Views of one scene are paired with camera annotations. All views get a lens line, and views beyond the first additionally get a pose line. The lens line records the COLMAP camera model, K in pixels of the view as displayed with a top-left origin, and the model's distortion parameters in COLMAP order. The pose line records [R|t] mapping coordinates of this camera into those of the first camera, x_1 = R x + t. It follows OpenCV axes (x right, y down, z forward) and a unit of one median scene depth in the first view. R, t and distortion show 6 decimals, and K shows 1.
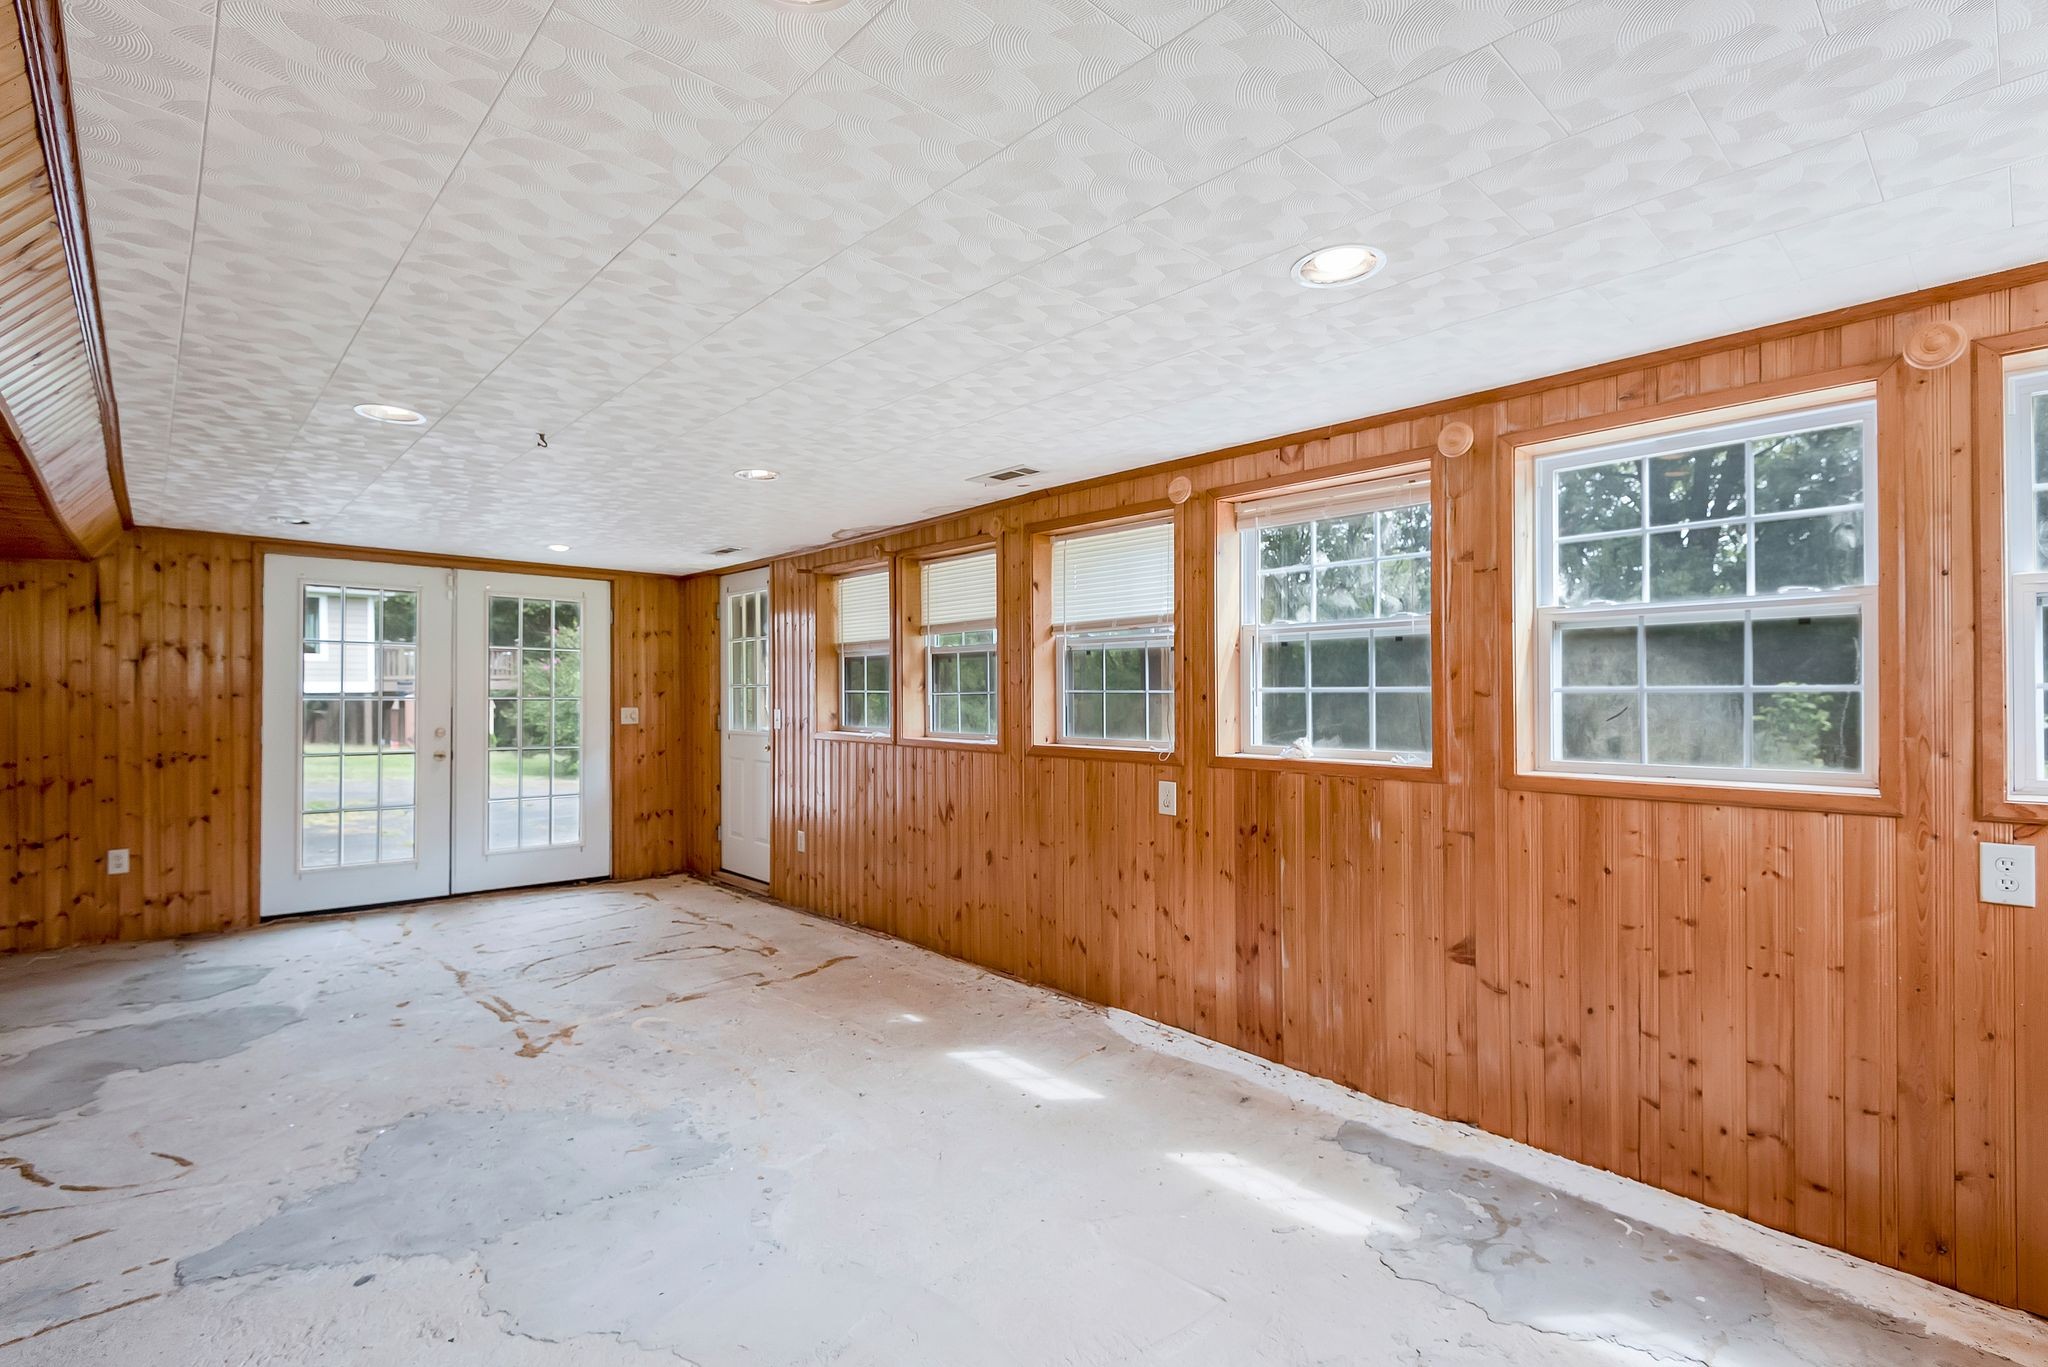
lens RADIAL K [[941.8, 0, 1037.6], [0, 941.8, 695.4], [0, 0, 1]] dist [0.027482, -0.000280]
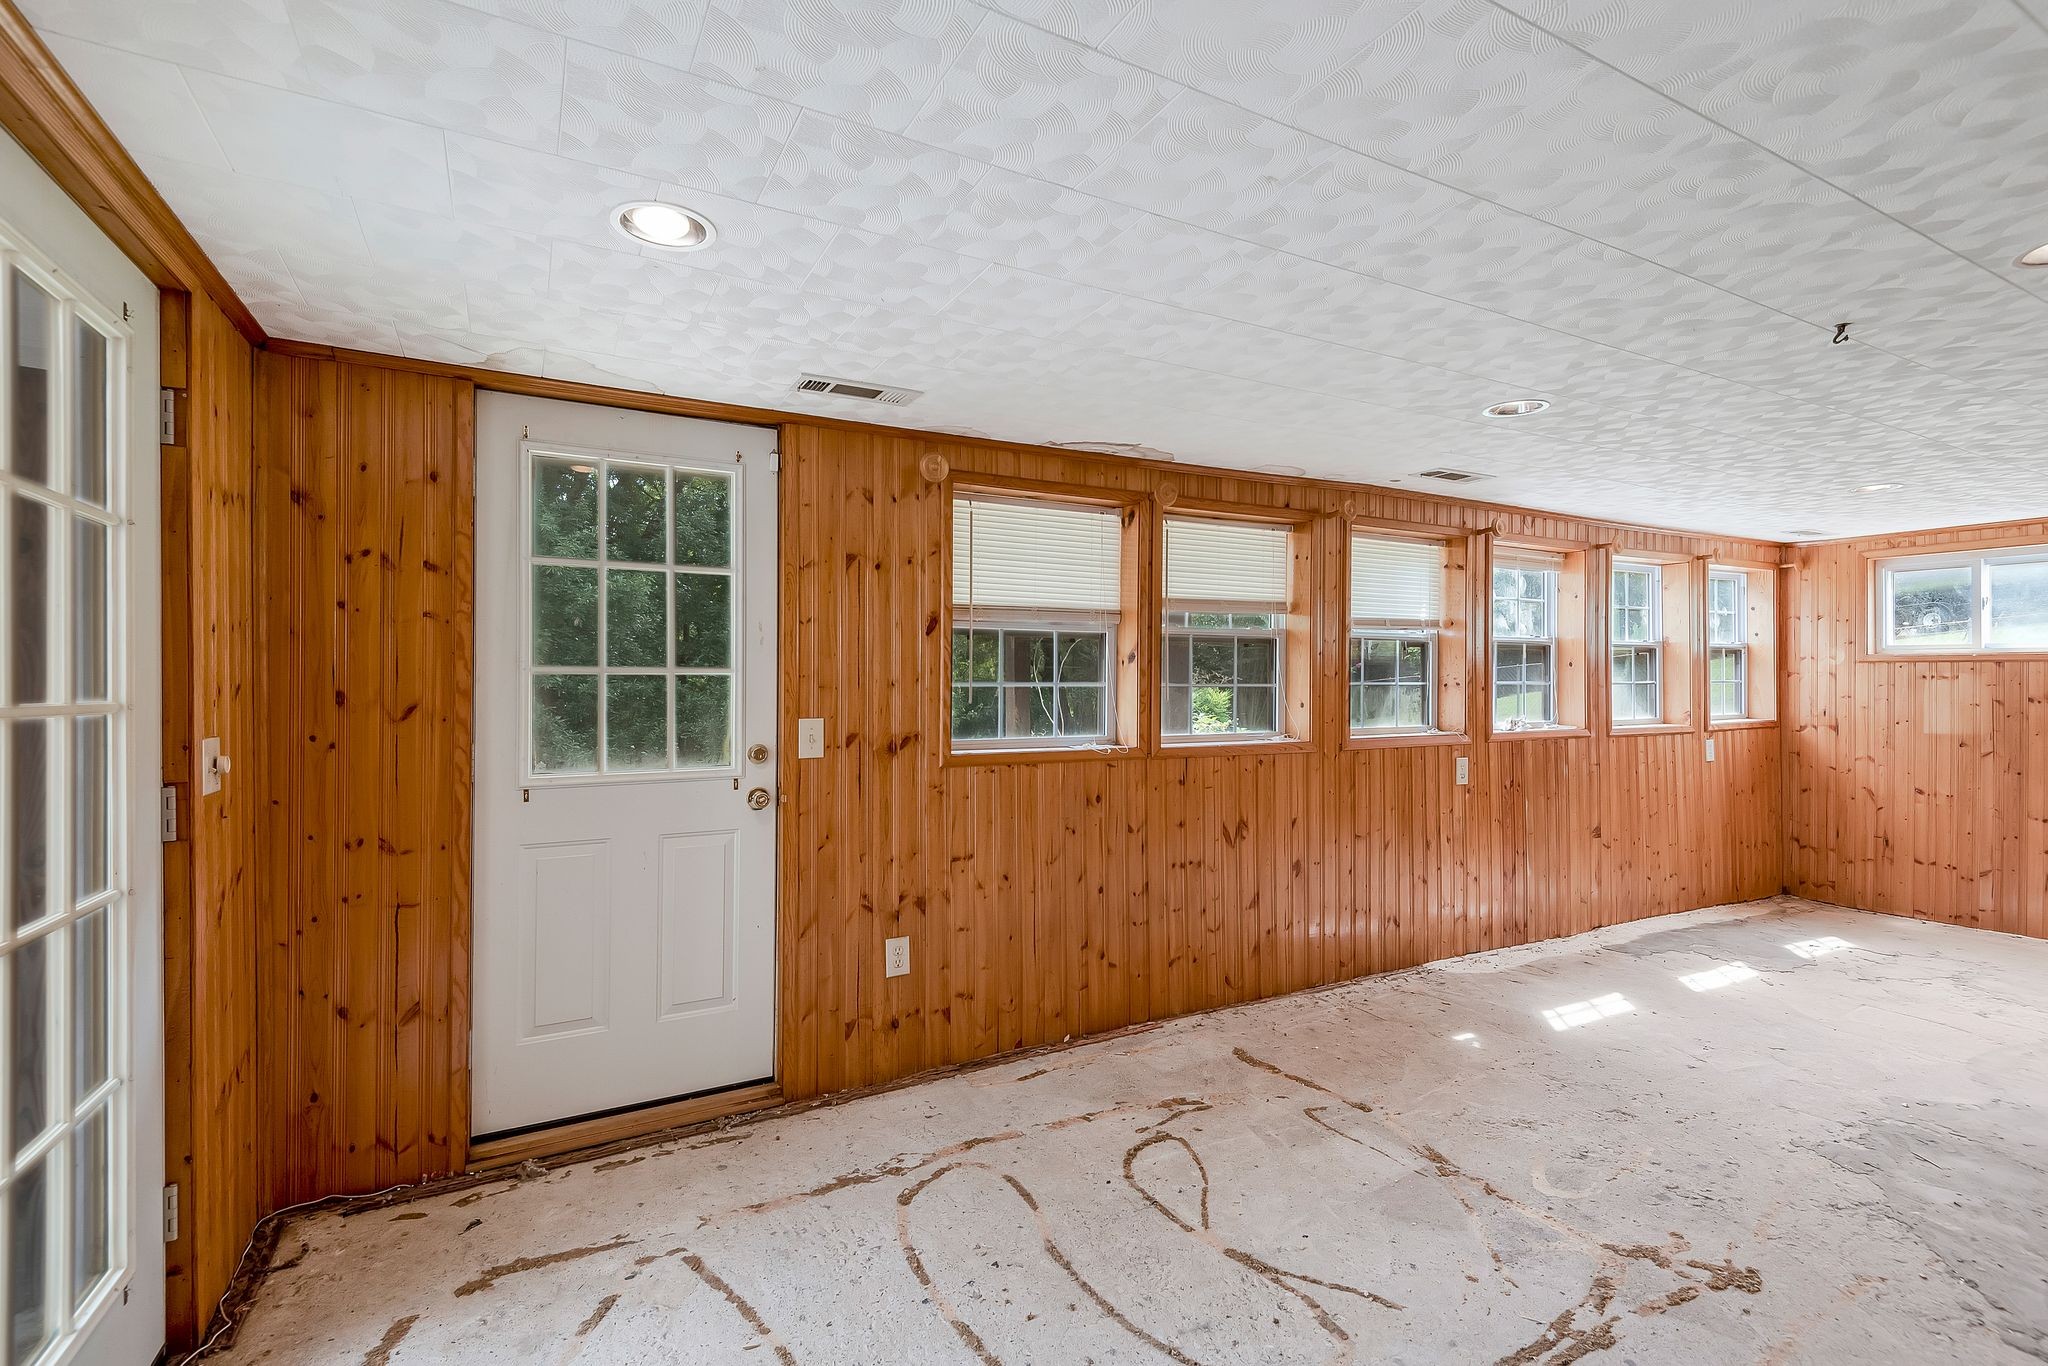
lens RADIAL K [[929.2, 0, 1024.0], [0, 929.2, 683.0], [0, 0, 1]] dist [0.028885, -0.016253]
pose [[0.251619, 0.001230, 0.967826, -1.130870], [0.001361, 0.999998, -0.001625, -0.005150], [-0.967825, 0.001726, 0.251617, 1.186111]]
